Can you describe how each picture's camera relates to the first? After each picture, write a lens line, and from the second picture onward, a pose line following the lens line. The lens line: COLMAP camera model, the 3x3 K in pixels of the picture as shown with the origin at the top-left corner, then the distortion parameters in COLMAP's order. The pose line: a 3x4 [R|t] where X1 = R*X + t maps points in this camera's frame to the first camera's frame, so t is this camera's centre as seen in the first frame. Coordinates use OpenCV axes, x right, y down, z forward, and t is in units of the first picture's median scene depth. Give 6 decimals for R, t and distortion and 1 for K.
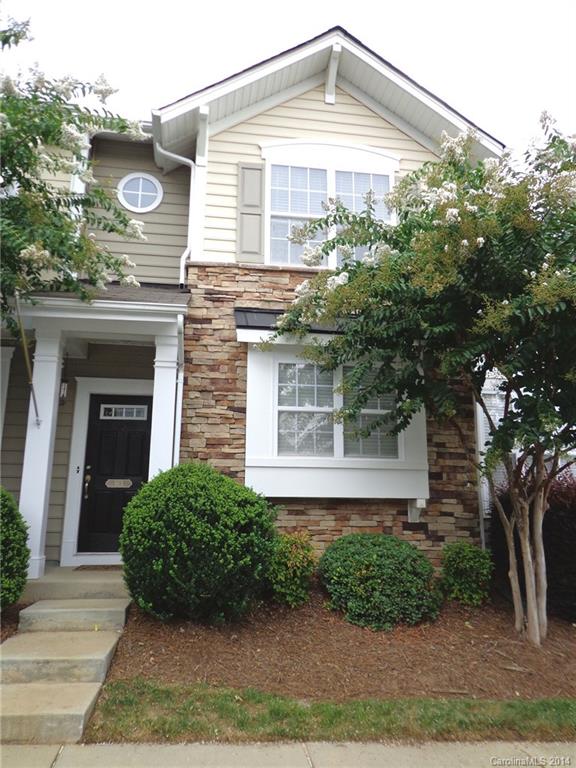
lens RADIAL K [[562.3, 0, 289.7], [0, 562.3, 382.0], [0, 0, 1]] dist [-0.006406, 0.007311]
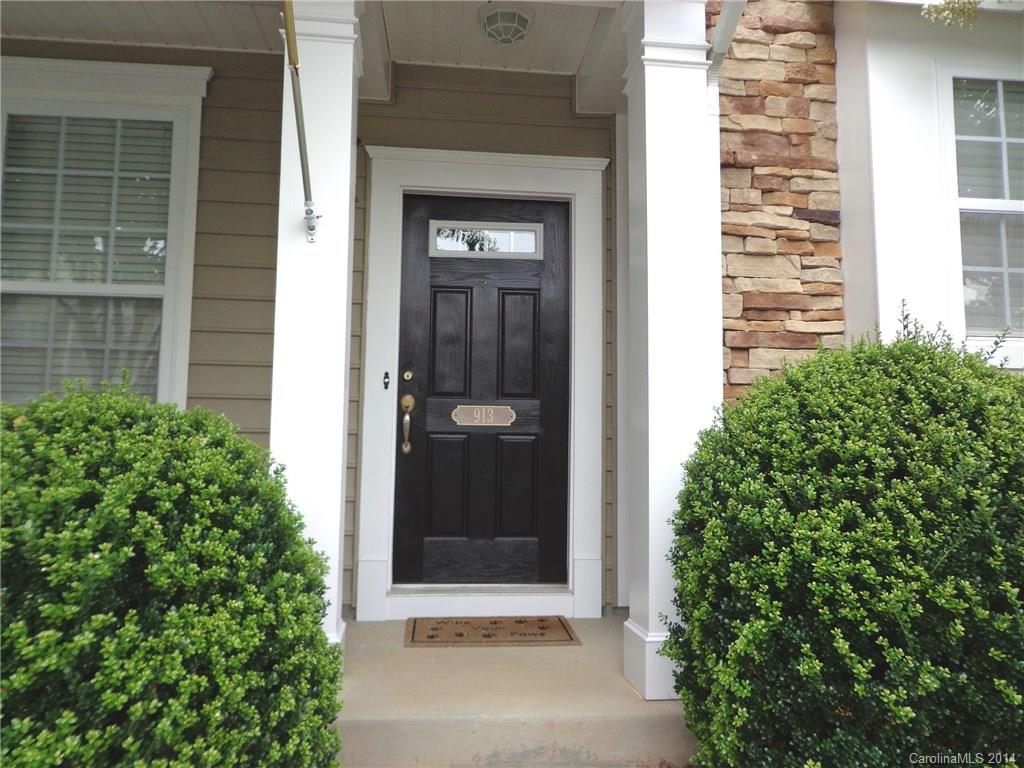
lens RADIAL K [[749.7, 0, 508.5], [0, 749.7, 387.2], [0, 0, 1]] dist [-0.006406, 0.007311]
pose [[0.998676, -0.001086, -0.051434, -0.291396], [0.007754, 0.991533, 0.129624, 0.102194], [0.050858, -0.129851, 0.990228, 0.531753]]
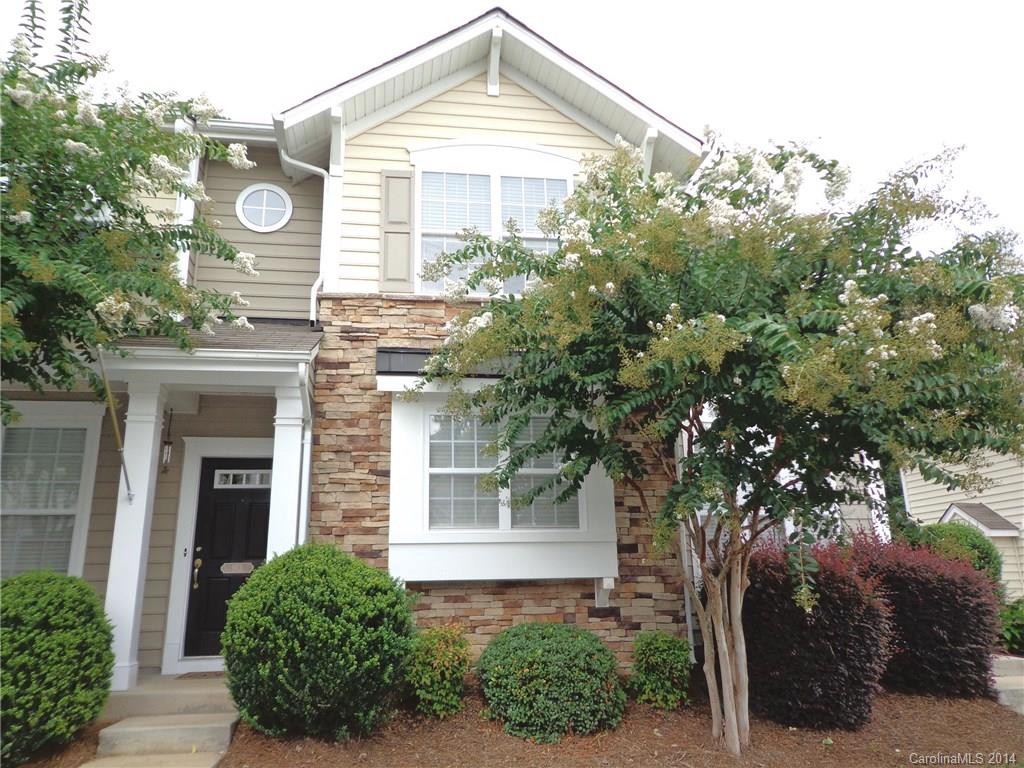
lens RADIAL K [[749.7, 0, 513.0], [0, 749.7, 382.7], [0, 0, 1]] dist [-0.006406, 0.007311]
pose [[0.999627, -0.025702, 0.009181, 0.098661], [0.026109, 0.998536, -0.047363, -0.027230], [-0.007951, 0.047585, 0.998836, -0.099604]]
